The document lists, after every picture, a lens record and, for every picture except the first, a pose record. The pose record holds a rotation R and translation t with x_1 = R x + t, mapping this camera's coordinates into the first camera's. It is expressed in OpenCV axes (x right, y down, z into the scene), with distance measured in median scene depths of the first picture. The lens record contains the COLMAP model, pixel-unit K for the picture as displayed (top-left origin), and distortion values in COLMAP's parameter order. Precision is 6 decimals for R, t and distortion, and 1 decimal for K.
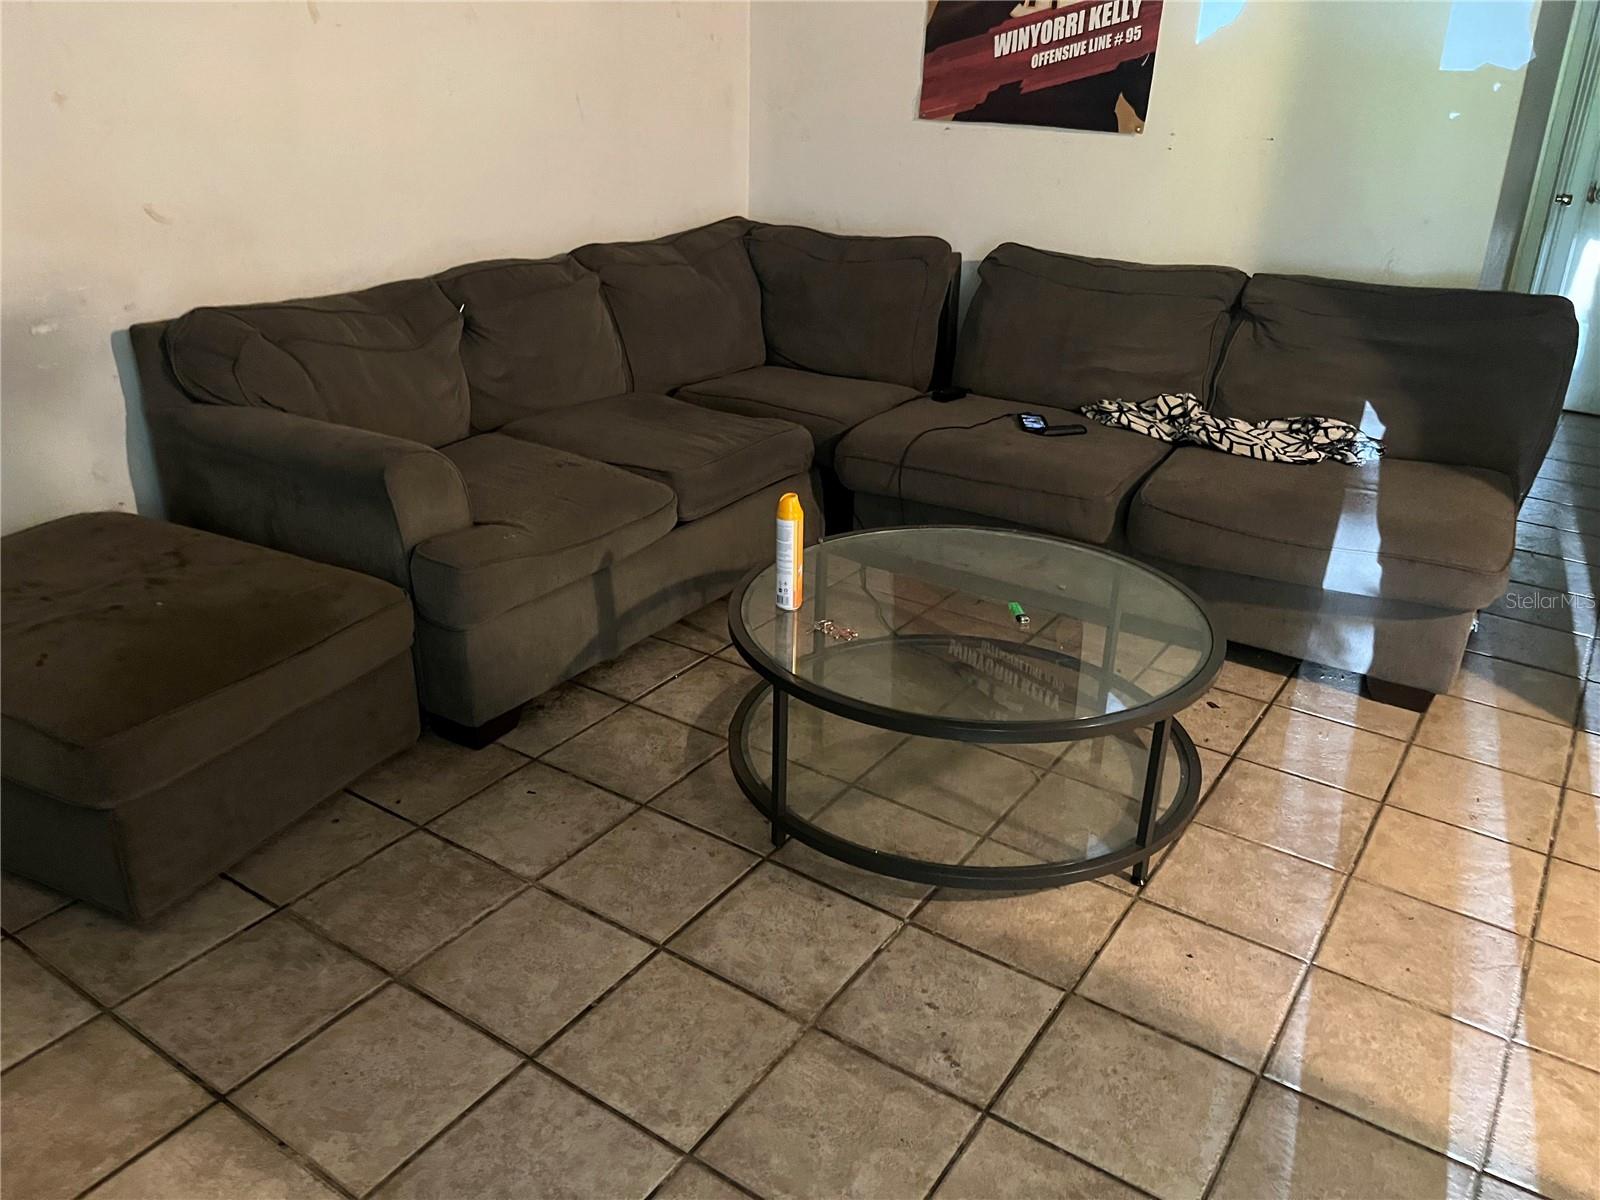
lens RADIAL K [[1201.4, 0, 799.5], [0, 1201.4, 613.5], [0, 0, 1]] dist [0.053195, -0.084104]
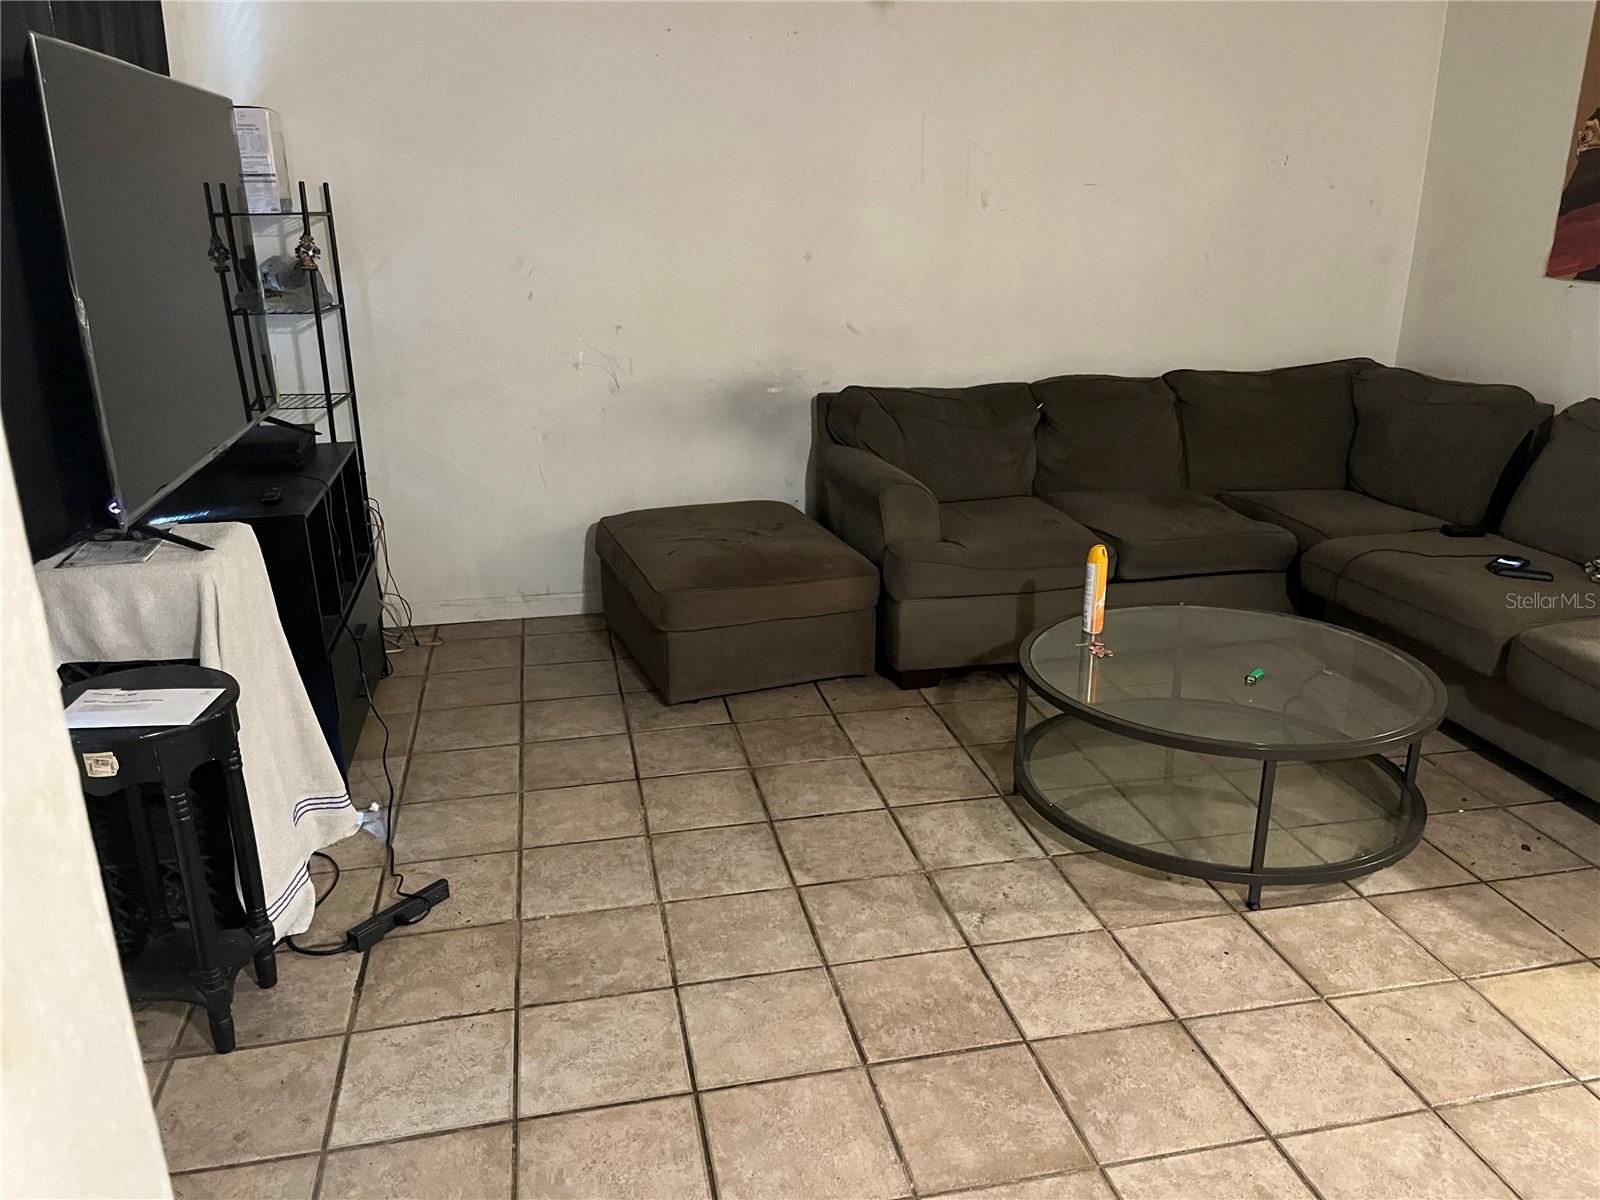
lens RADIAL K [[1201.4, 0, 799.5], [0, 1201.4, 613.5], [0, 0, 1]] dist [0.053195, -0.084104]
pose [[0.715099, 0.200194, -0.669743, 0.471339], [-0.272422, 0.962172, -0.003267, 0.049648], [0.643754, 0.184790, 0.742586, -0.138397]]
